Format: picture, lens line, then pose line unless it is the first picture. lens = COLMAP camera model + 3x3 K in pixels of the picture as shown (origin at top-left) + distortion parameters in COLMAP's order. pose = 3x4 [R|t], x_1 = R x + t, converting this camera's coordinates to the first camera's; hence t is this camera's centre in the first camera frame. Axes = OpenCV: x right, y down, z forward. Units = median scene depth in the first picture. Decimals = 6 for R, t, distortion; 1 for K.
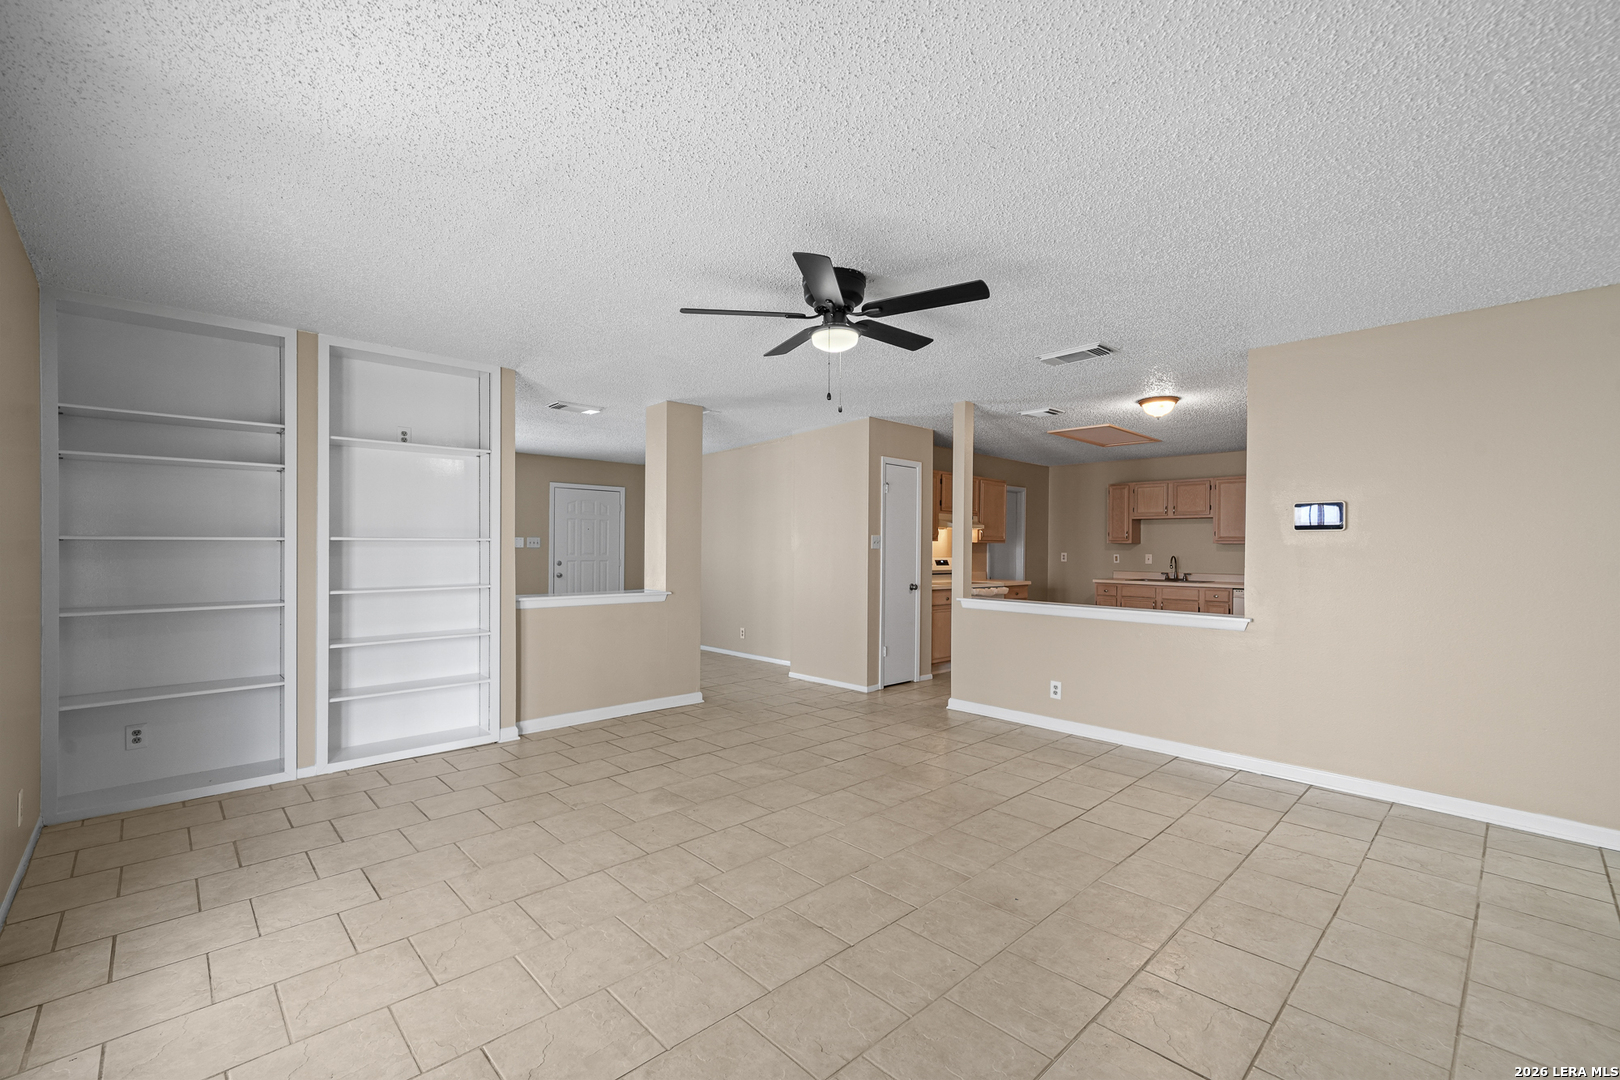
lens RADIAL K [[691.5, 0, 810.3], [0, 691.5, 545.2], [0, 0, 1]] dist [0.003925, 0.001135]
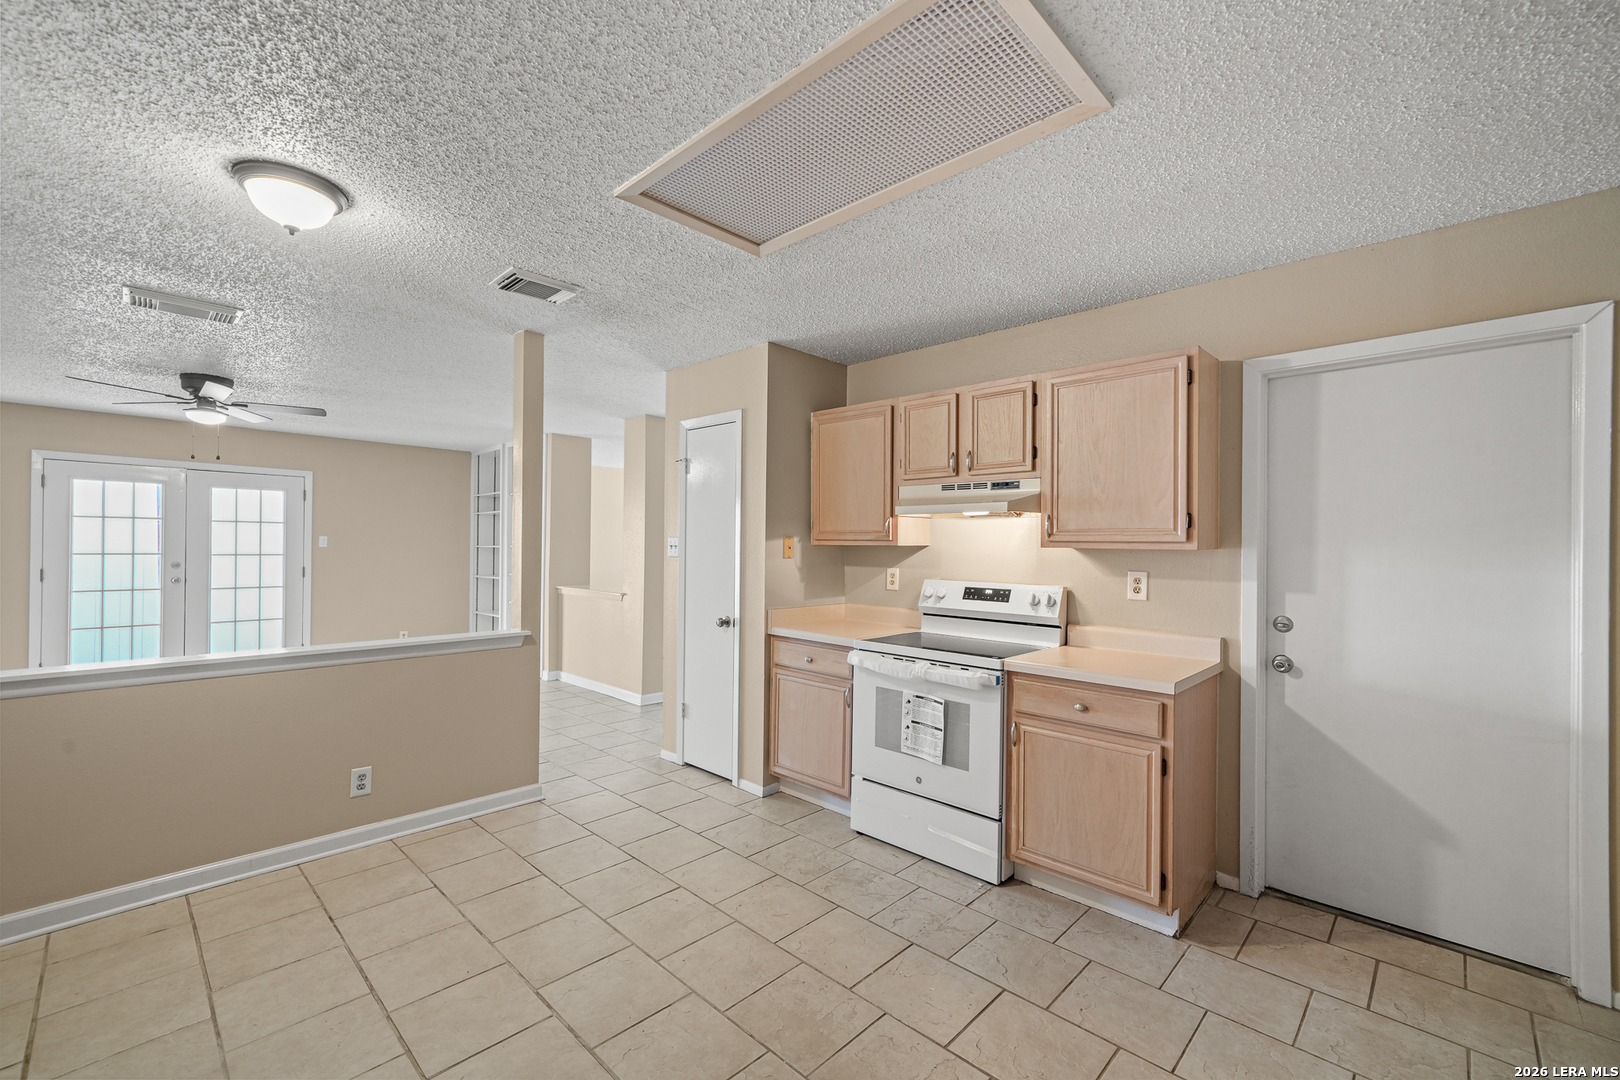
lens RADIAL K [[675.9, 0, 807.1], [0, 675.9, 546.6], [0, 0, 1]] dist [0.002383, 0.001256]
pose [[0.041006, -0.008082, -0.999126, 1.033719], [-0.007870, 0.999934, -0.008412, -0.000820], [0.999128, 0.008208, 0.040939, 1.466837]]
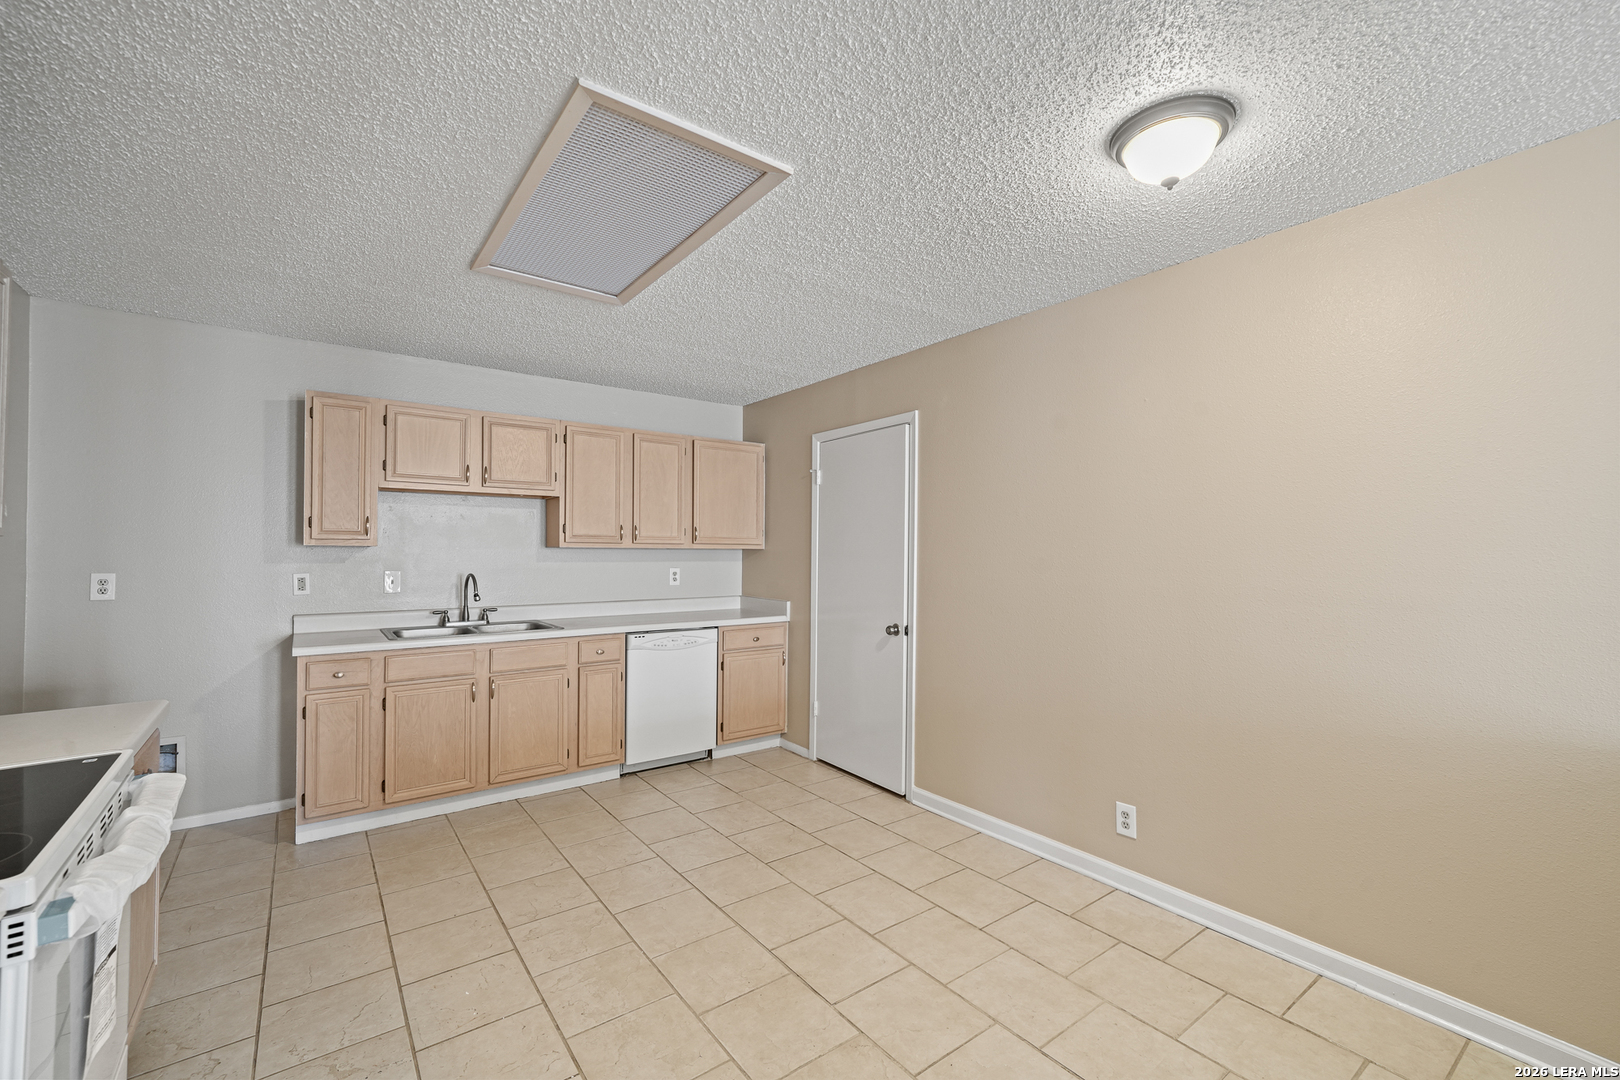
lens RADIAL K [[675.9, 0, 807.1], [0, 675.9, 546.6], [0, 0, 1]] dist [0.002383, 0.001256]
pose [[0.120332, -0.002757, 0.992730, 0.180624], [-0.008017, 0.999961, 0.003748, -0.011374], [-0.992701, -0.008409, 0.120305, 1.297689]]
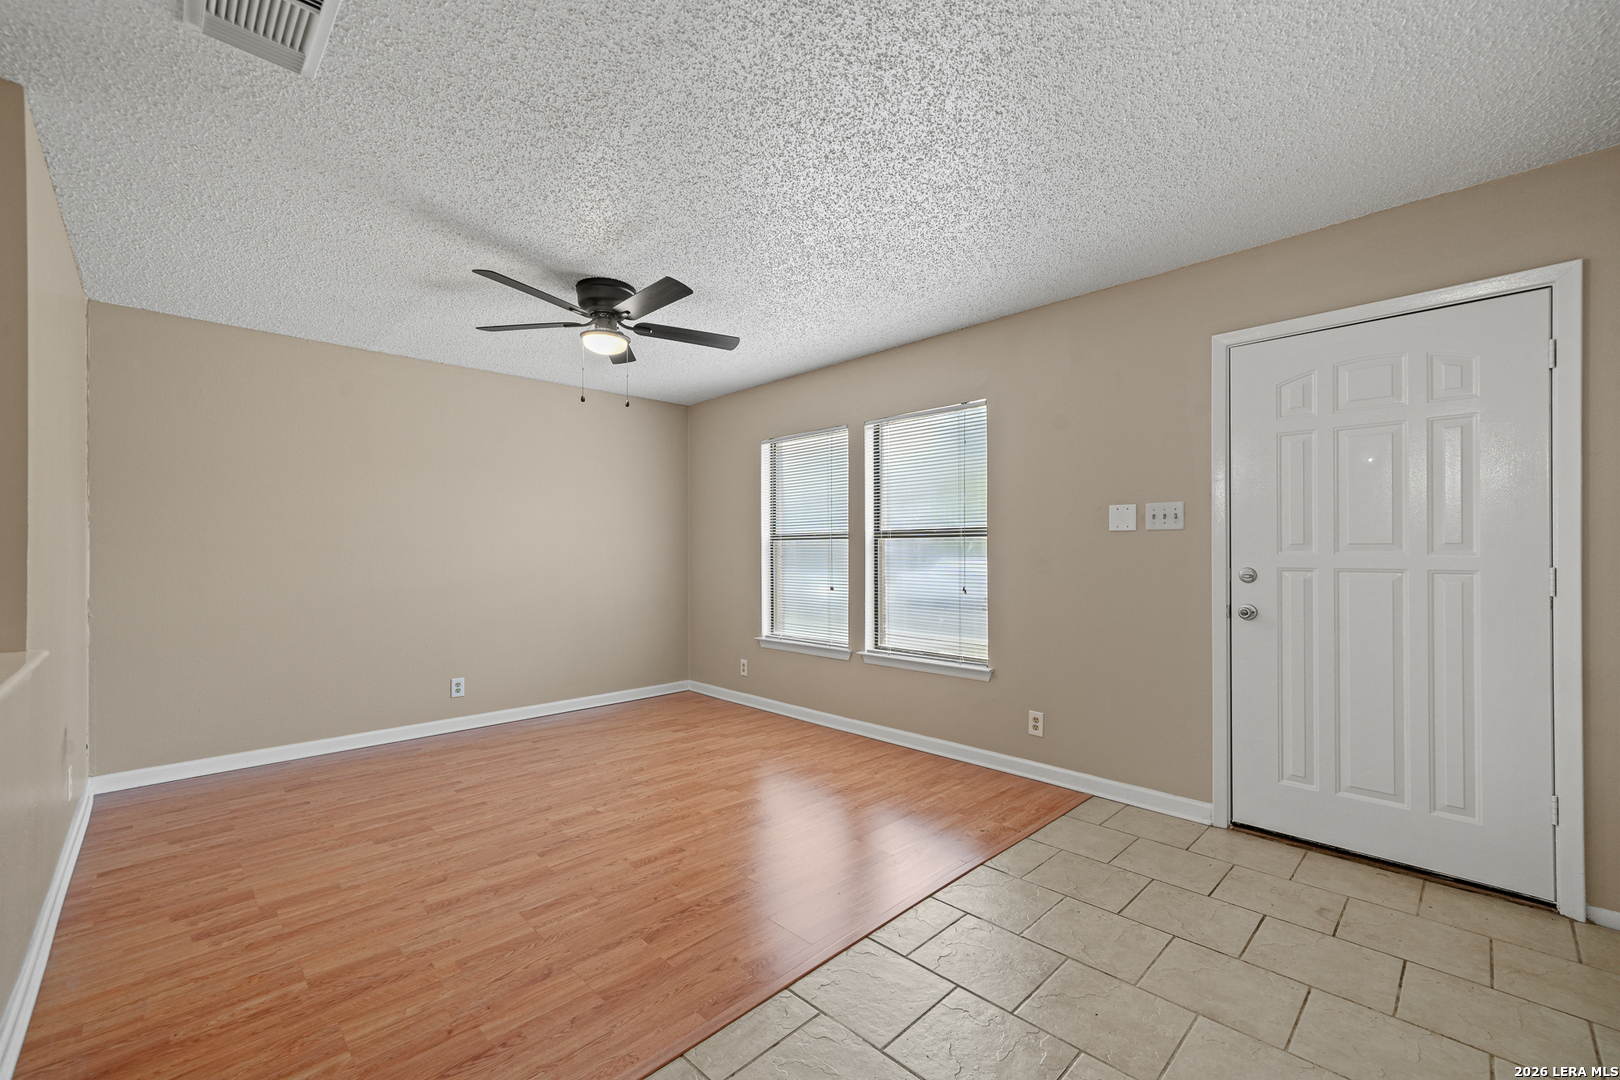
lens RADIAL K [[675.9, 0, 807.1], [0, 675.9, 546.6], [0, 0, 1]] dist [0.002383, 0.001256]
pose [[0.007063, -0.009475, -0.999930, -0.084820], [0.010824, 0.999897, -0.009398, 0.024893], [0.999916, -0.010757, 0.007165, 1.495698]]
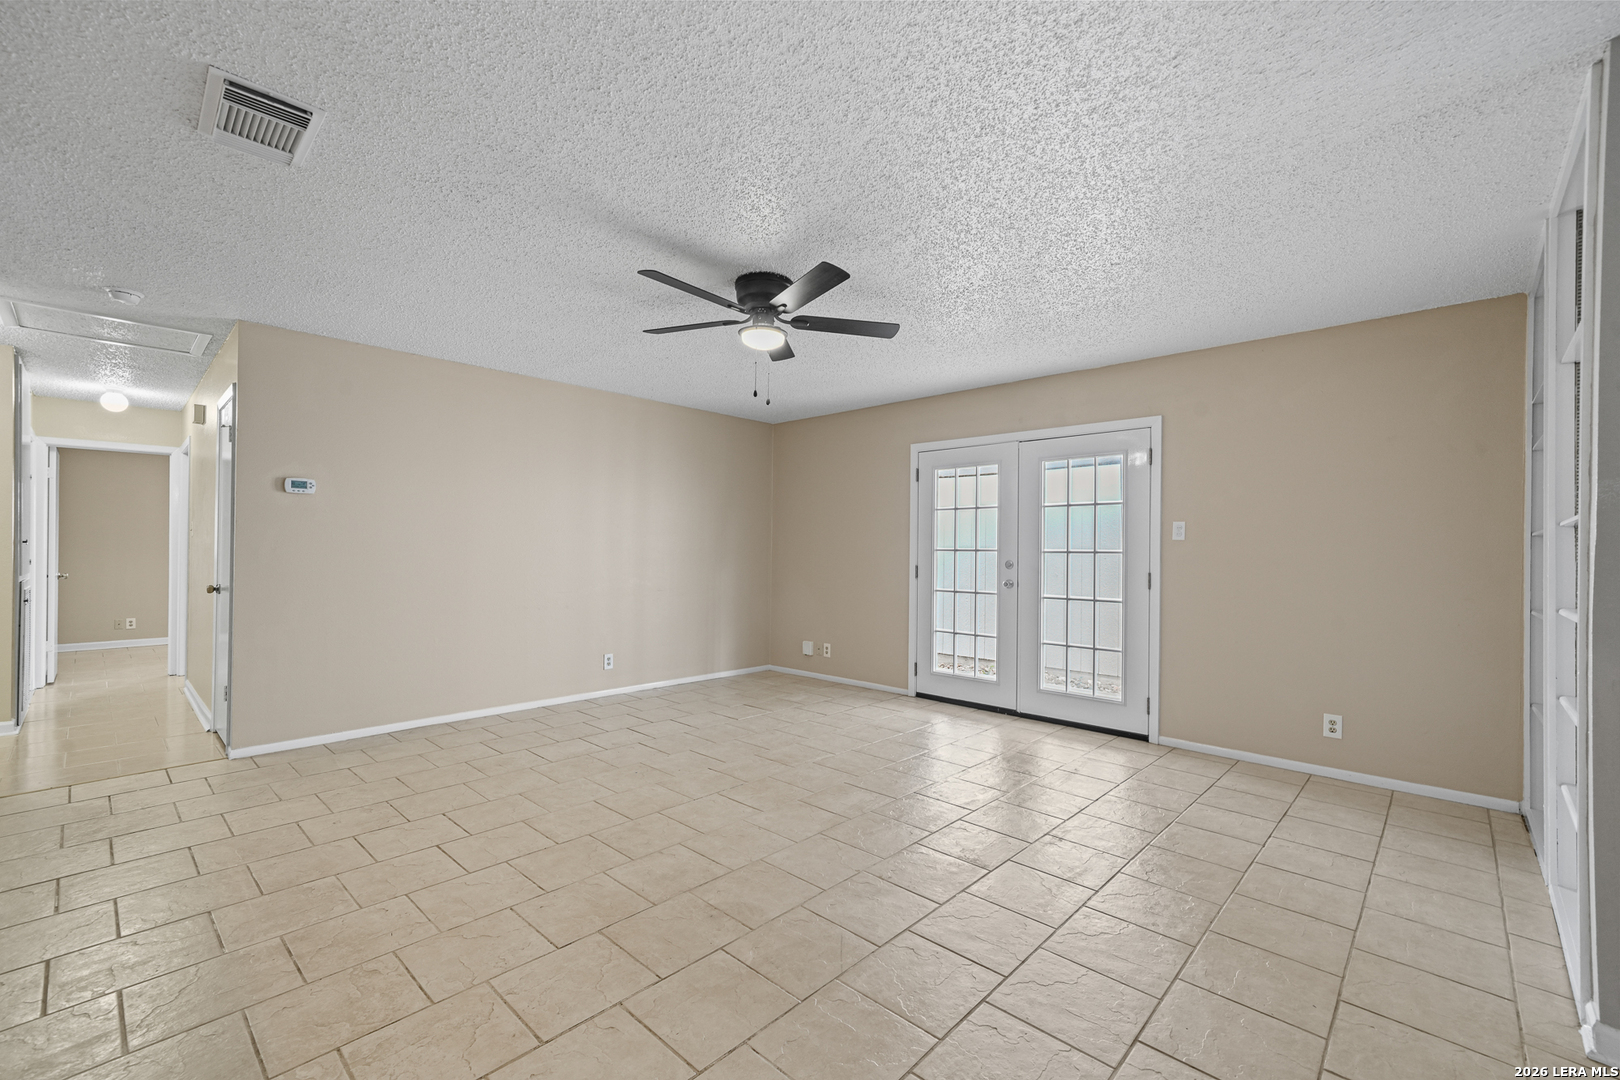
lens RADIAL K [[675.9, 0, 807.1], [0, 675.9, 546.6], [0, 0, 1]] dist [0.002383, 0.001256]
pose [[-0.998660, -0.017250, -0.048792, 0.008561], [-0.016667, 0.999785, -0.012342, 0.024213], [0.048995, -0.011512, -0.998733, 1.315874]]
